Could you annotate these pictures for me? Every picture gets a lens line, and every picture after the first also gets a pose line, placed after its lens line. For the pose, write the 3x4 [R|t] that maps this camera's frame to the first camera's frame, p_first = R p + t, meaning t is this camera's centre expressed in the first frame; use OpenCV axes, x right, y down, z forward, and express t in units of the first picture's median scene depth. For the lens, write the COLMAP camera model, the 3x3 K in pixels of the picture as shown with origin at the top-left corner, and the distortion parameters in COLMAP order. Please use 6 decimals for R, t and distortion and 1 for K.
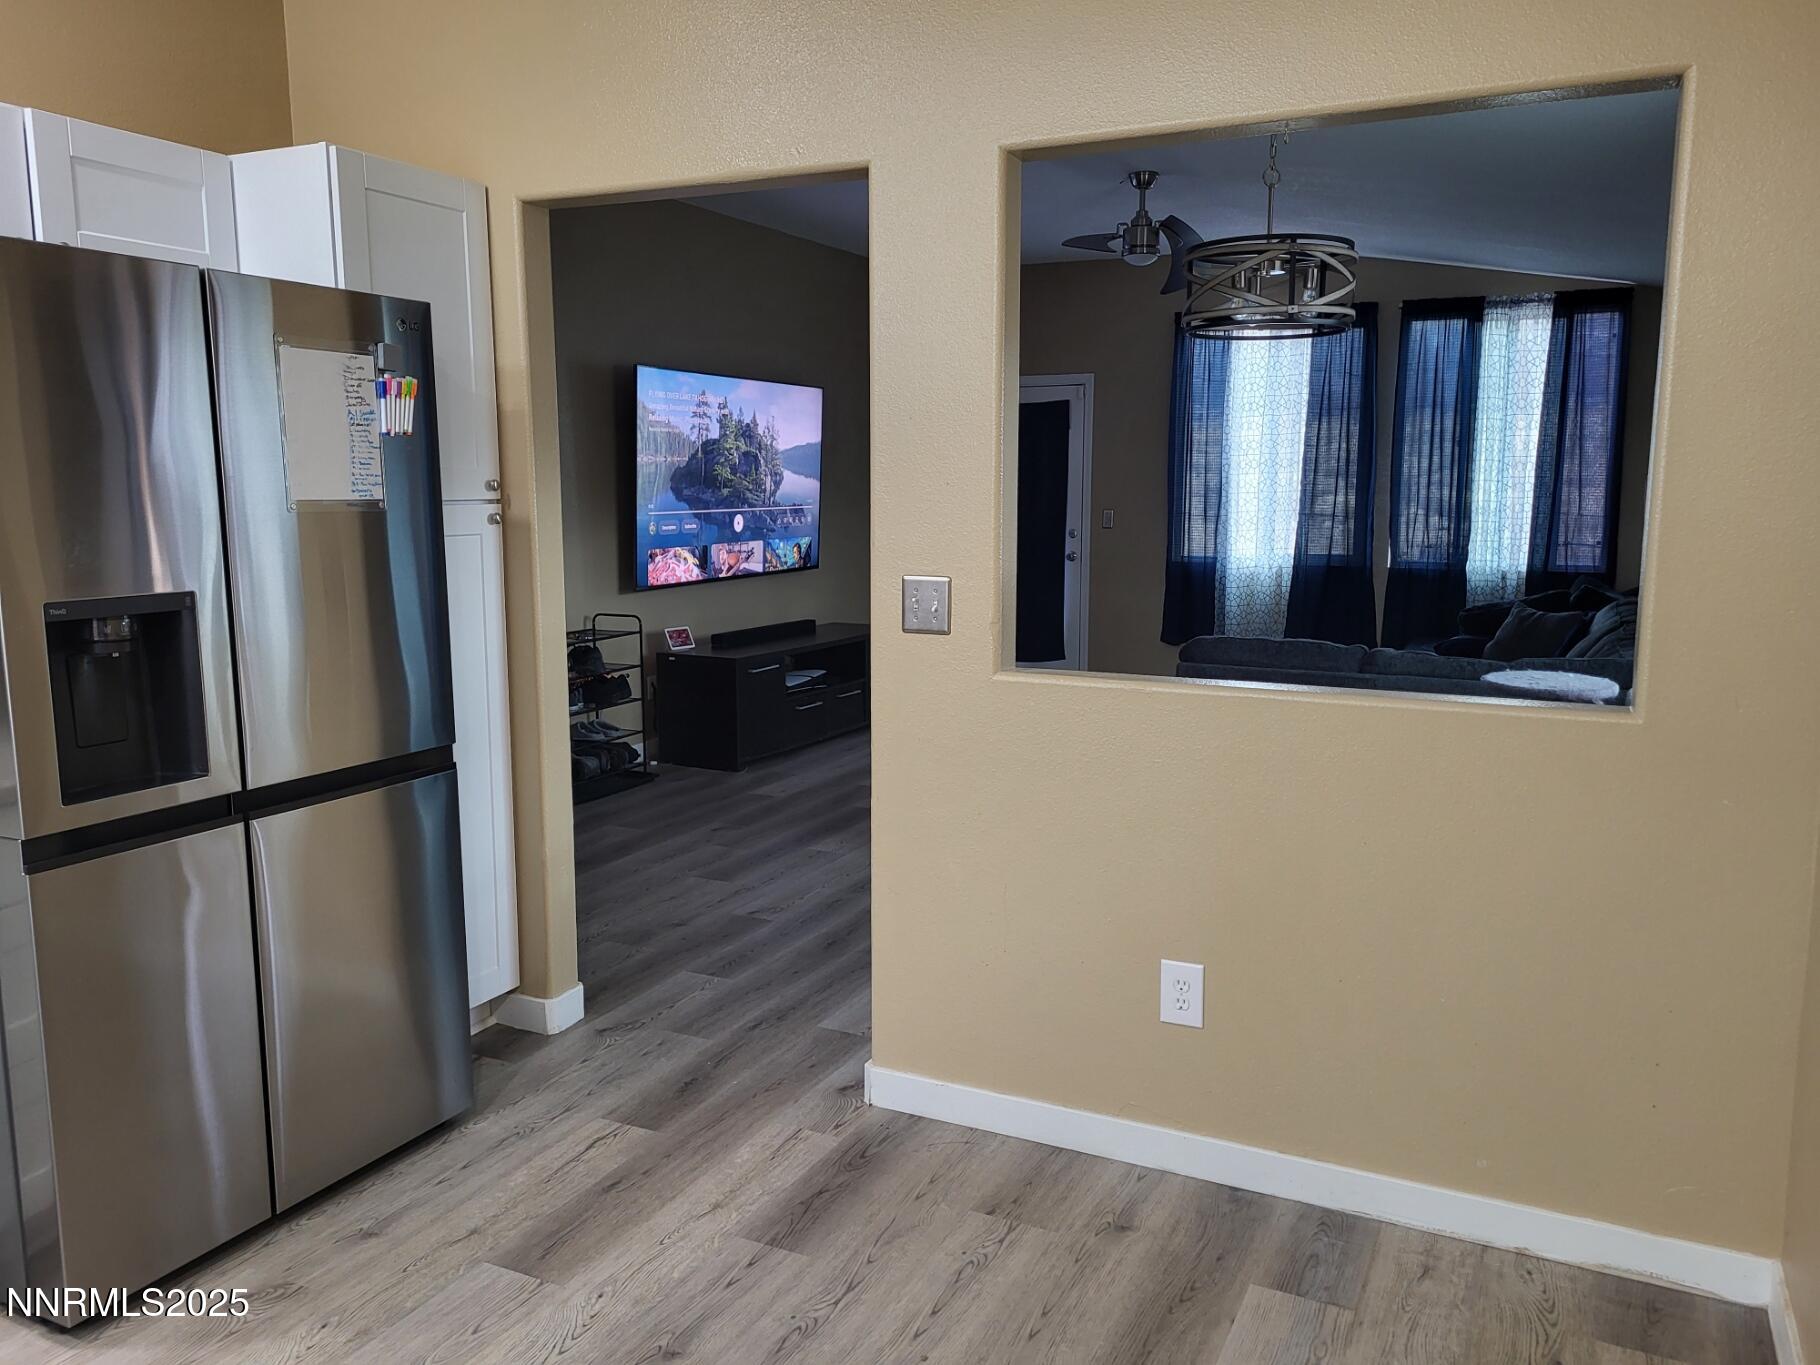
lens RADIAL K [[1363.5, 0, 910.0], [0, 1363.5, 682.5], [0, 0, 1]] dist [0.001604, -0.000052]
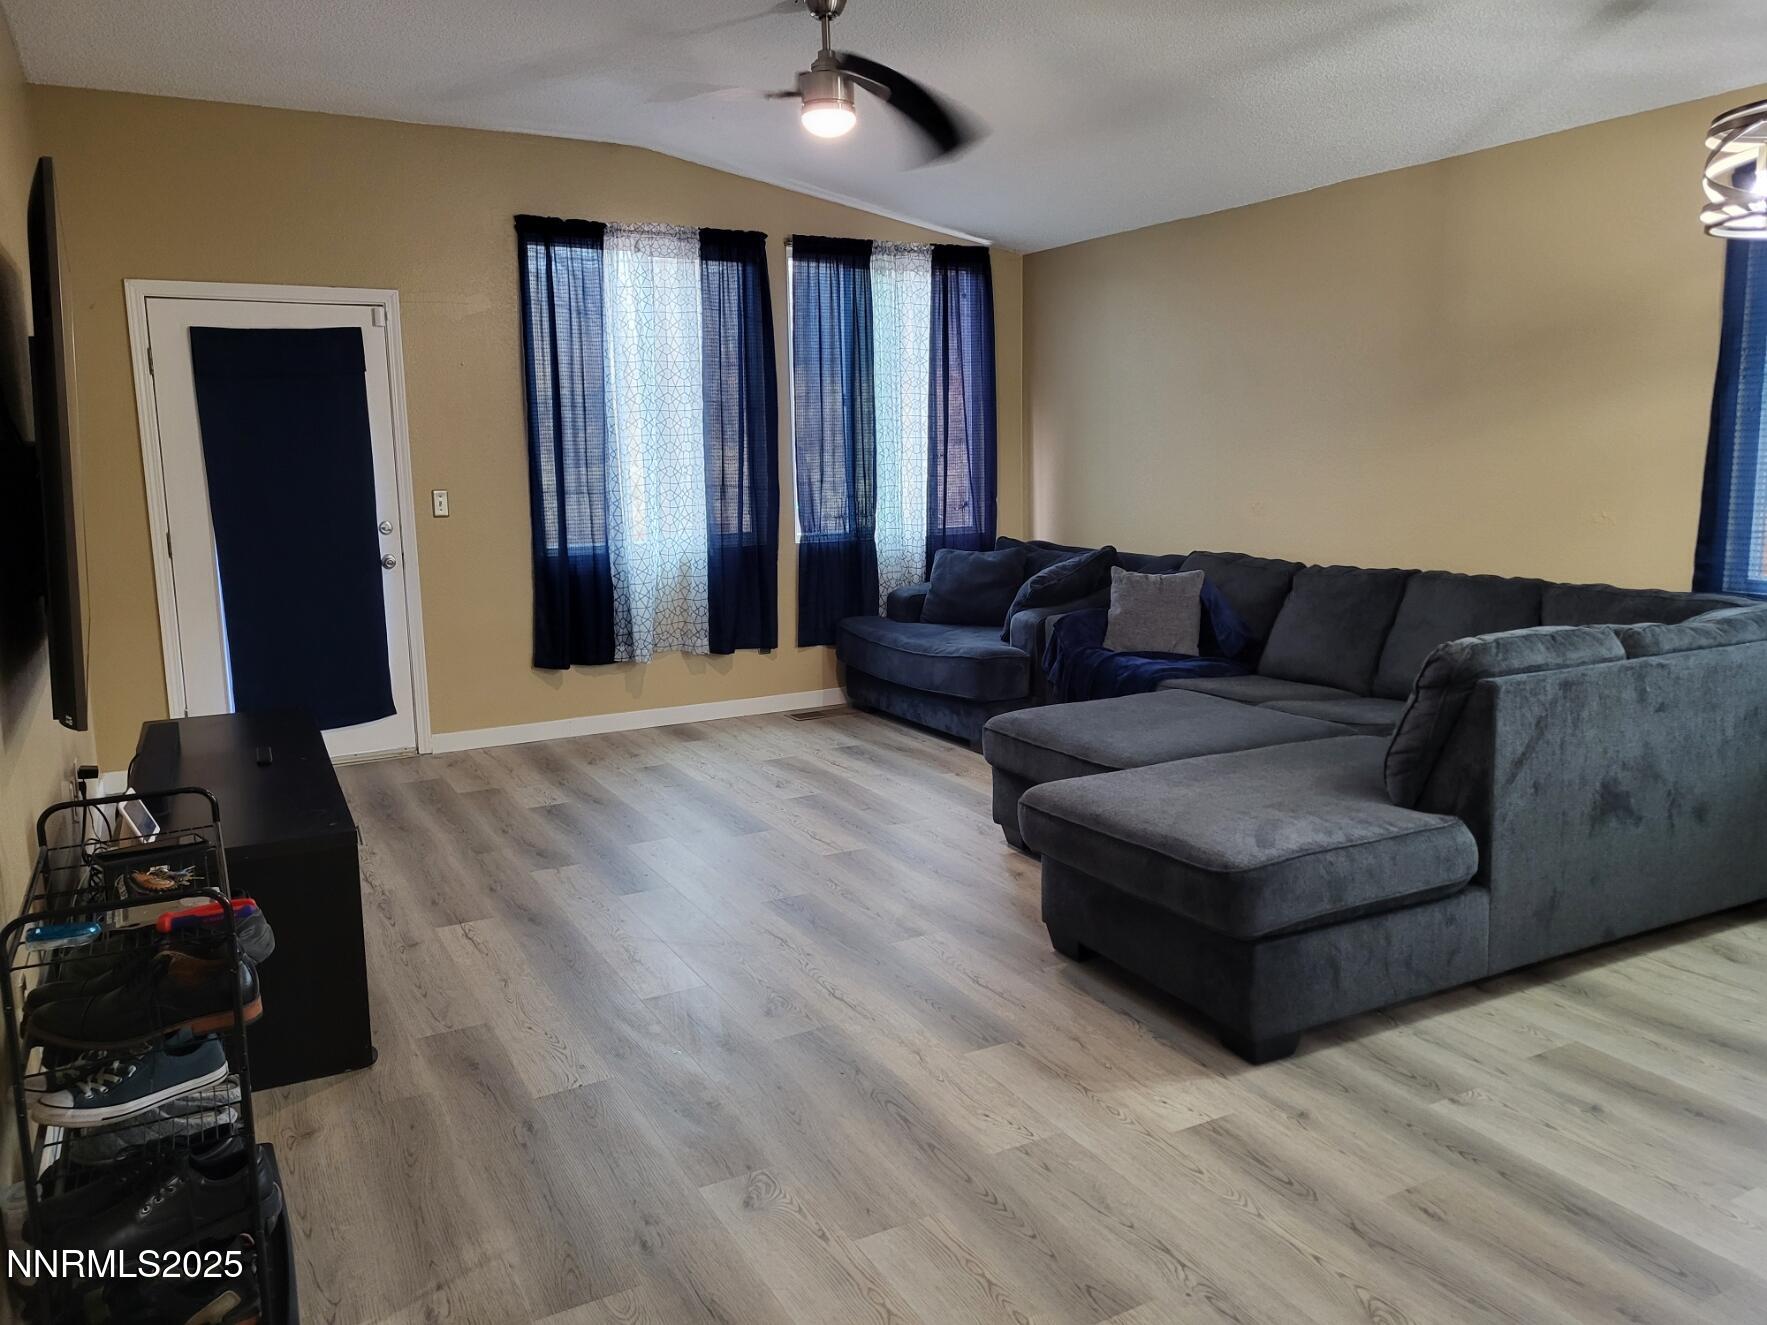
lens RADIAL K [[1322.7, 0, 883.5], [0, 1322.7, 662.5], [0, 0, 1]] dist [0.004869, 0.001541]
pose [[0.572245, -0.141556, 0.807773, -0.322128], [0.130765, 0.988138, 0.080526, -0.073954], [-0.809590, 0.059548, 0.583967, 0.488129]]
